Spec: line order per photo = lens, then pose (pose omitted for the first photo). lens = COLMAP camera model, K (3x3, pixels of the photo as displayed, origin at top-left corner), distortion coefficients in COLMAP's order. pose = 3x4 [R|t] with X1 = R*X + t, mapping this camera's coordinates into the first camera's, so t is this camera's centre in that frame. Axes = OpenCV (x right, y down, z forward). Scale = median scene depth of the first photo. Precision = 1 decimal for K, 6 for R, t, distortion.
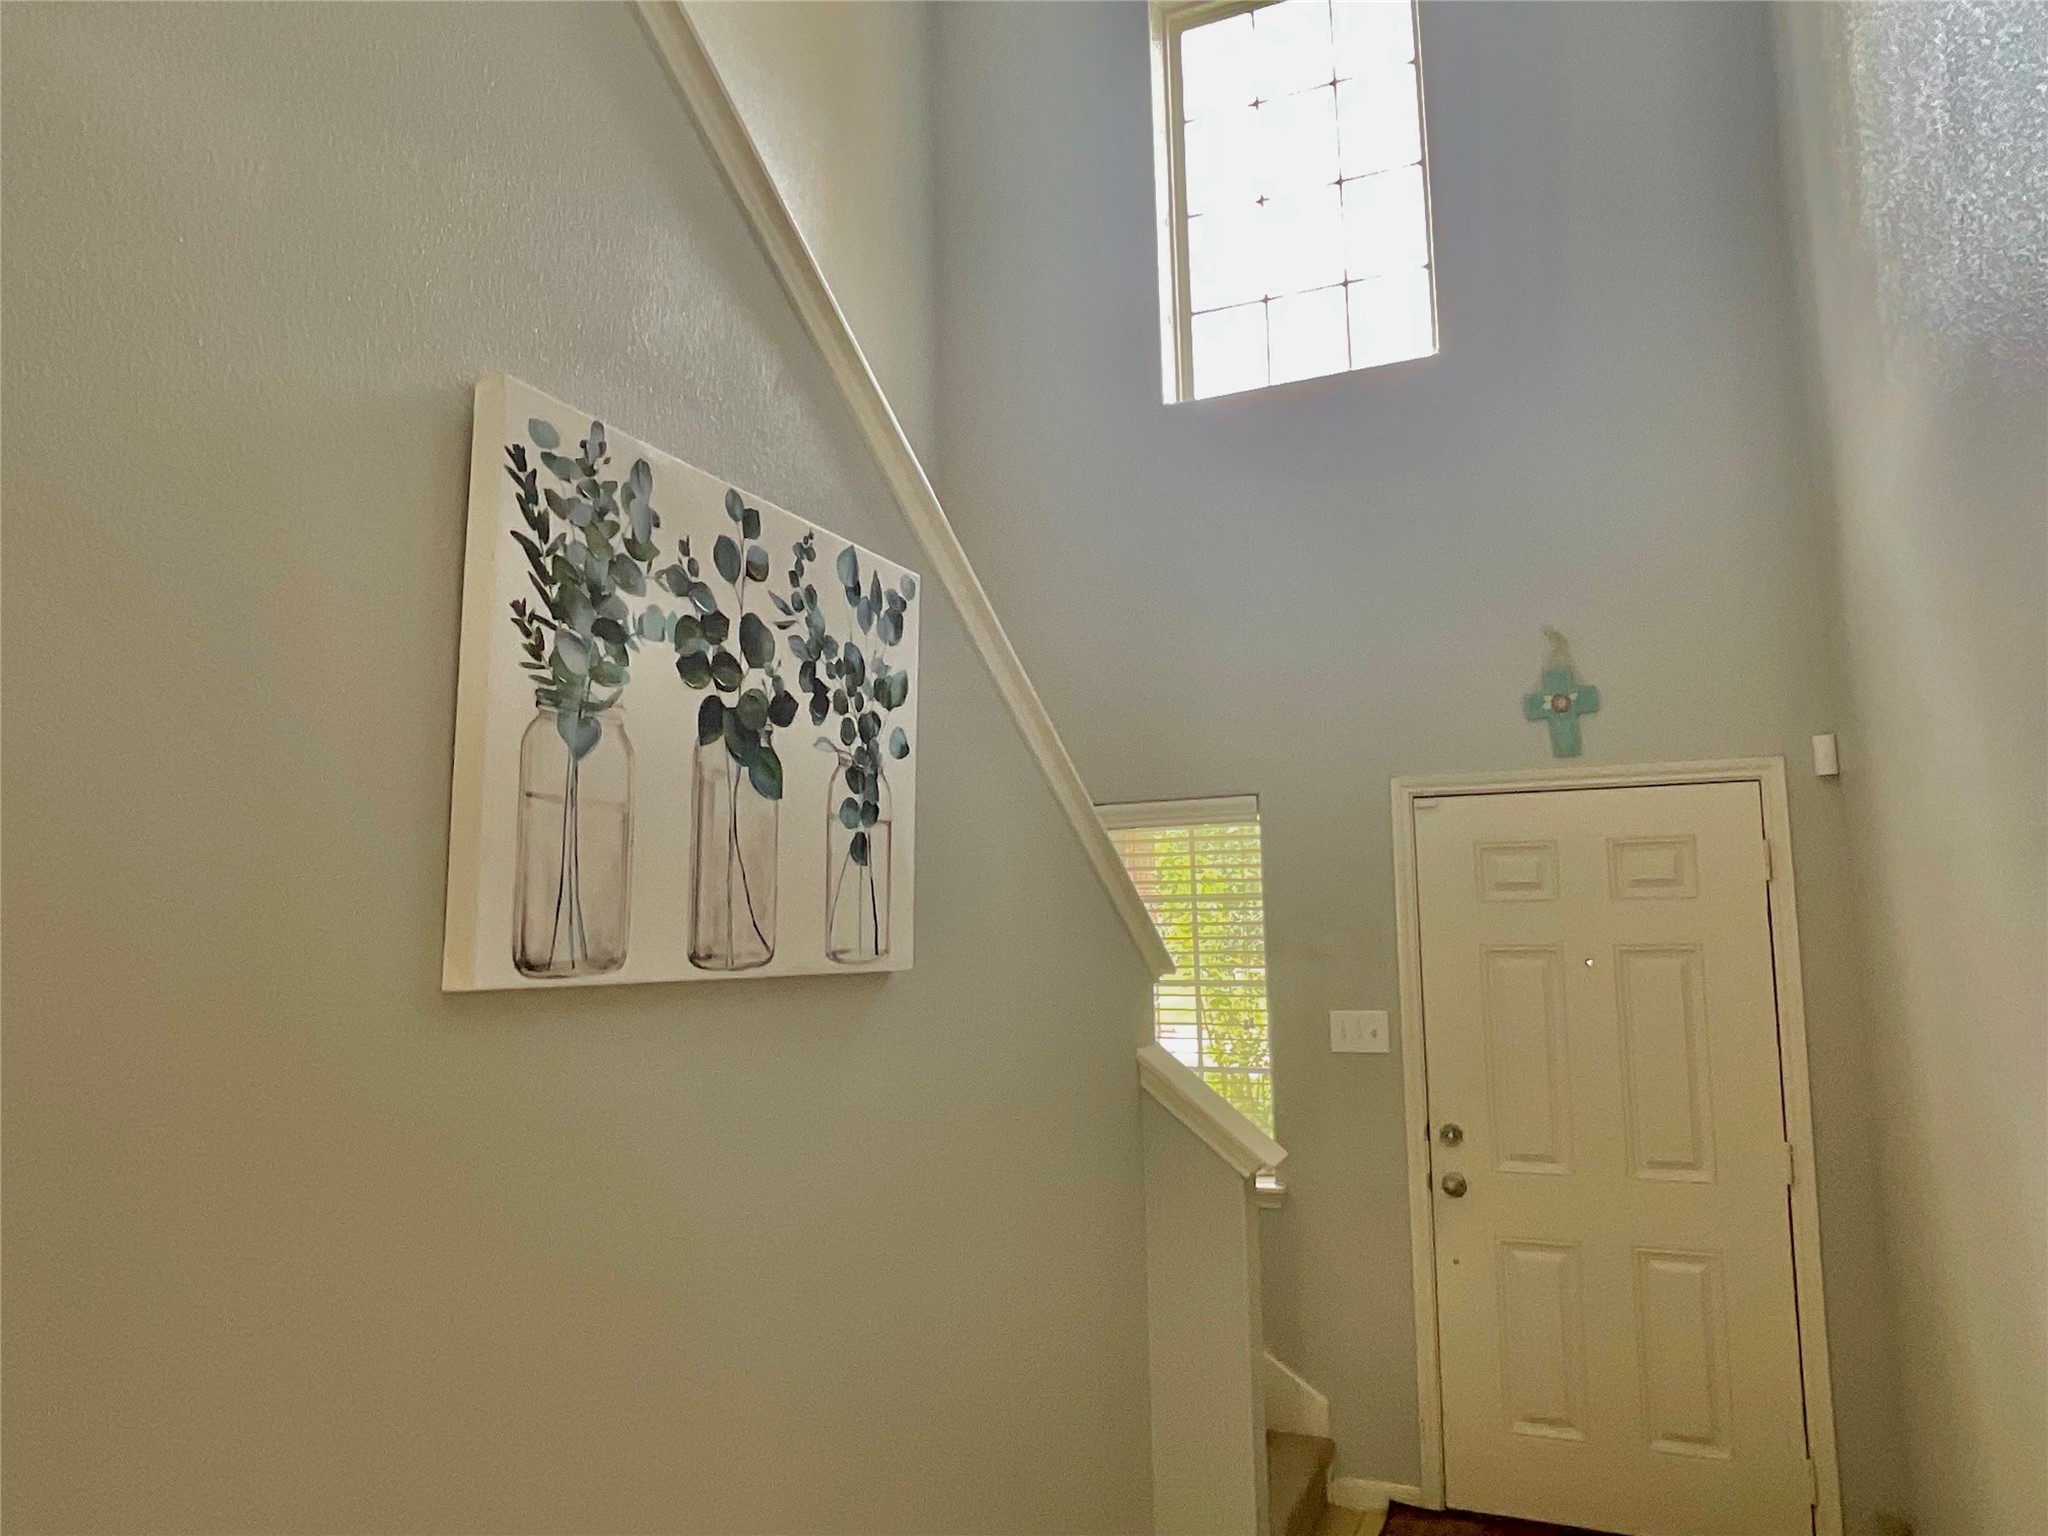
lens RADIAL K [[1367.7, 0, 1028.4], [0, 1367.7, 768.3], [0, 0, 1]] dist [0.037914, -0.098338]
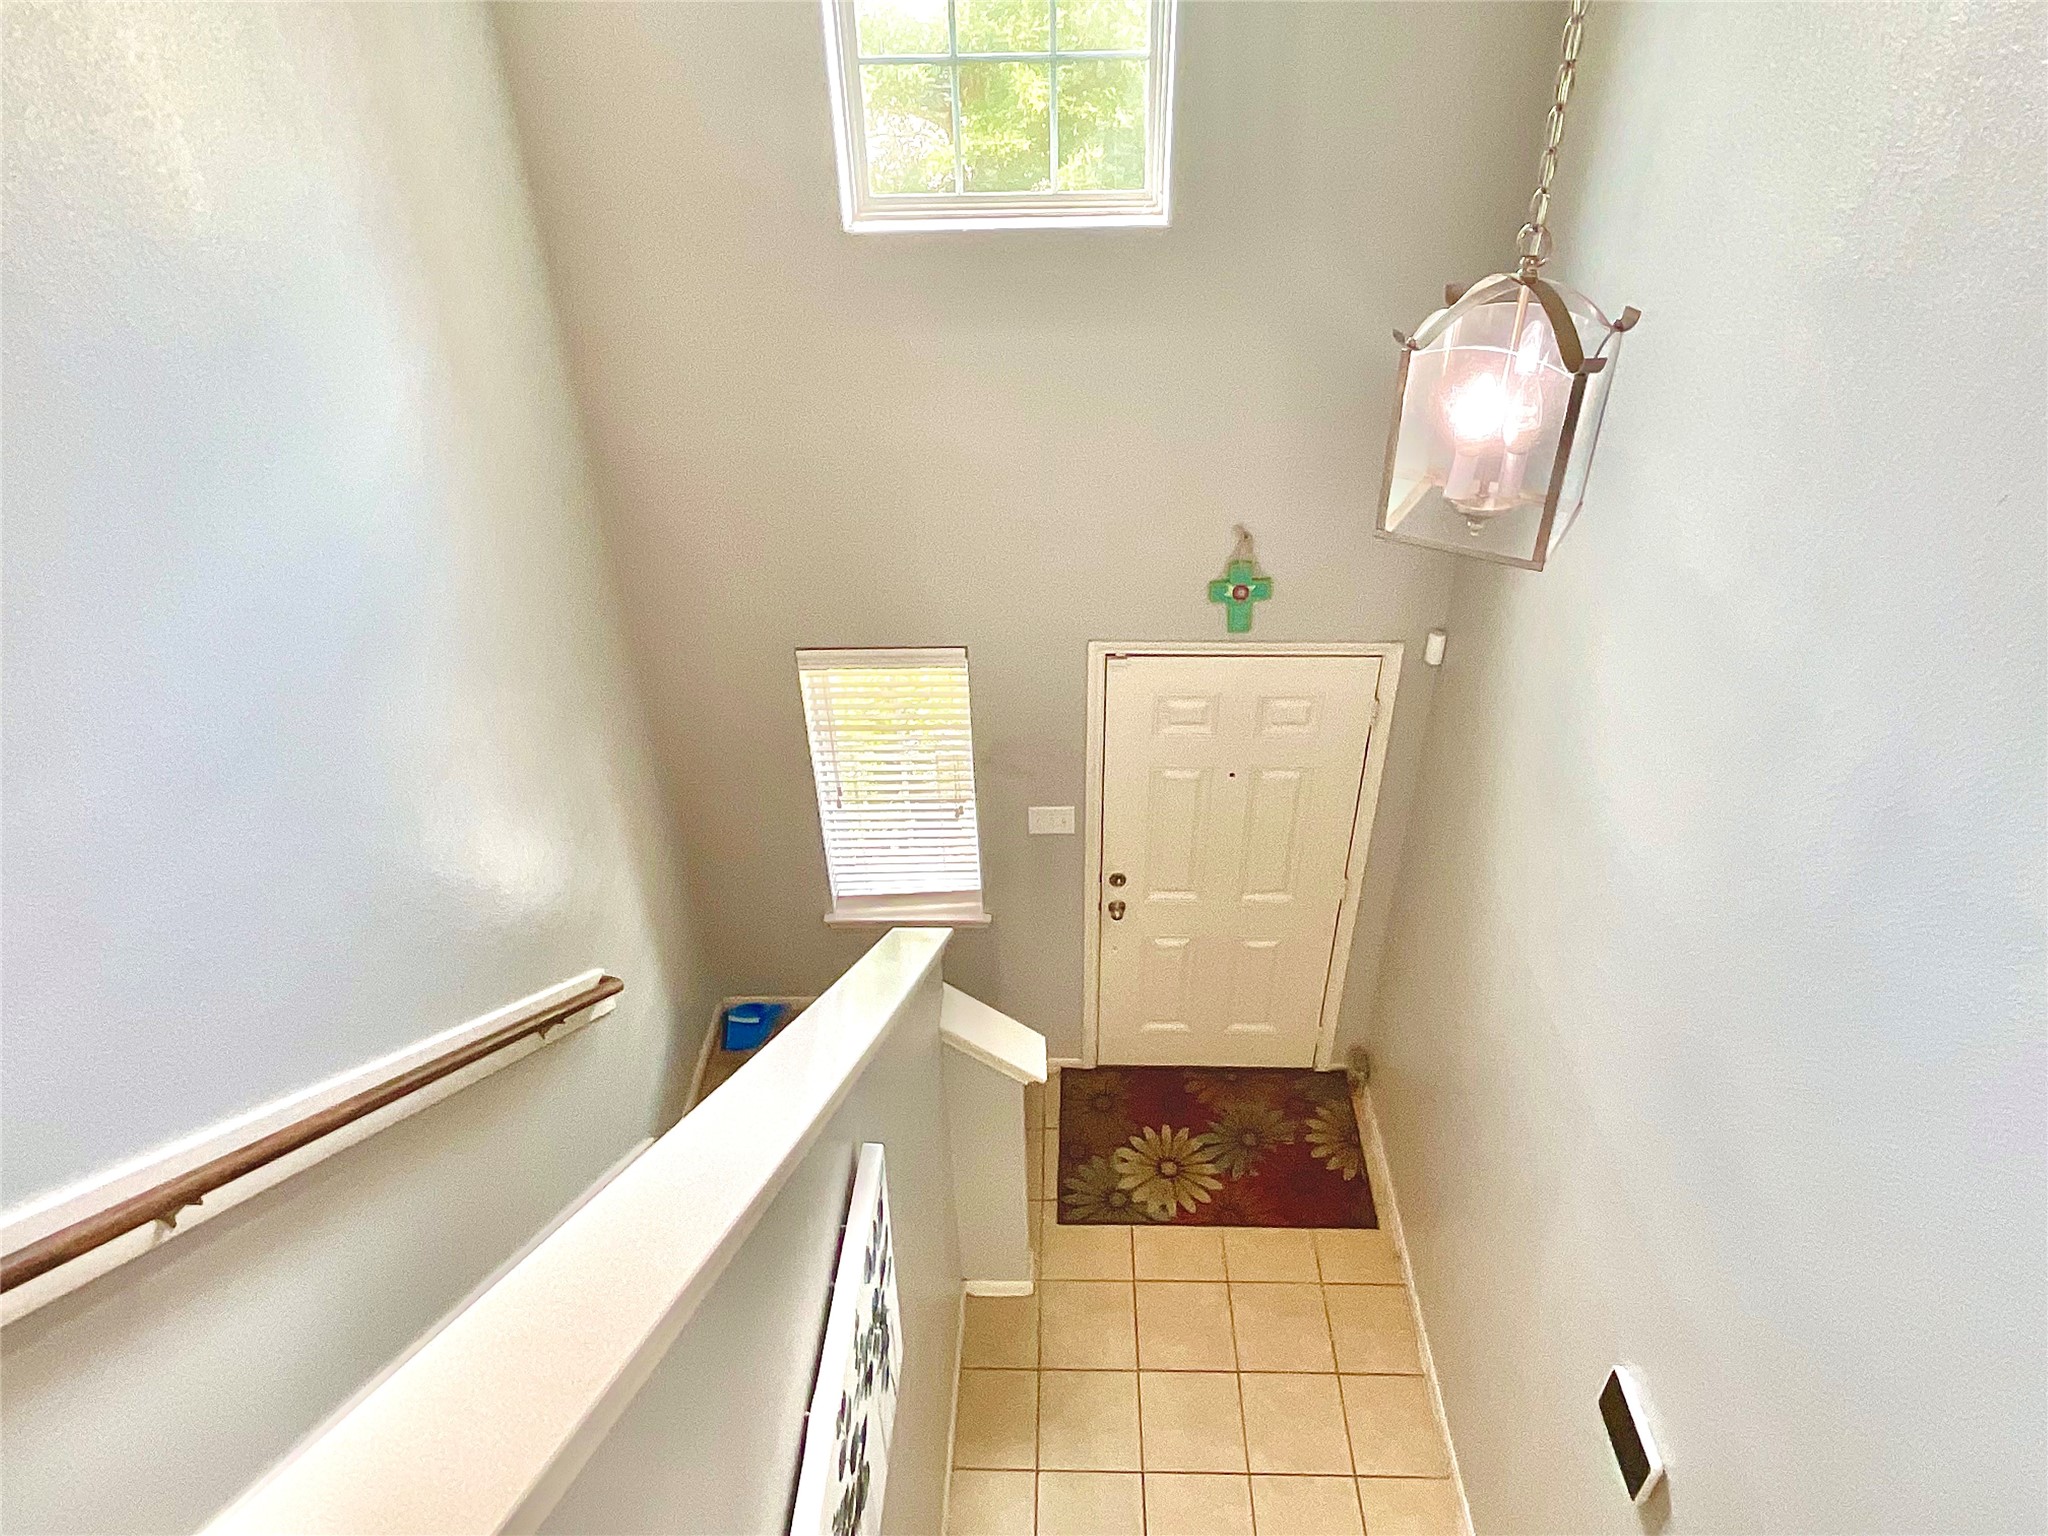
lens RADIAL K [[1254.0, 0, 1019.9], [0, 1254.0, 764.8], [0, 0, 1]] dist [0.005264, -0.039260]
pose [[0.923989, -0.222211, 0.311235, -0.240534], [-0.037143, 0.757862, 0.651356, -1.115744], [-0.380612, -0.613406, 0.692003, 0.503424]]
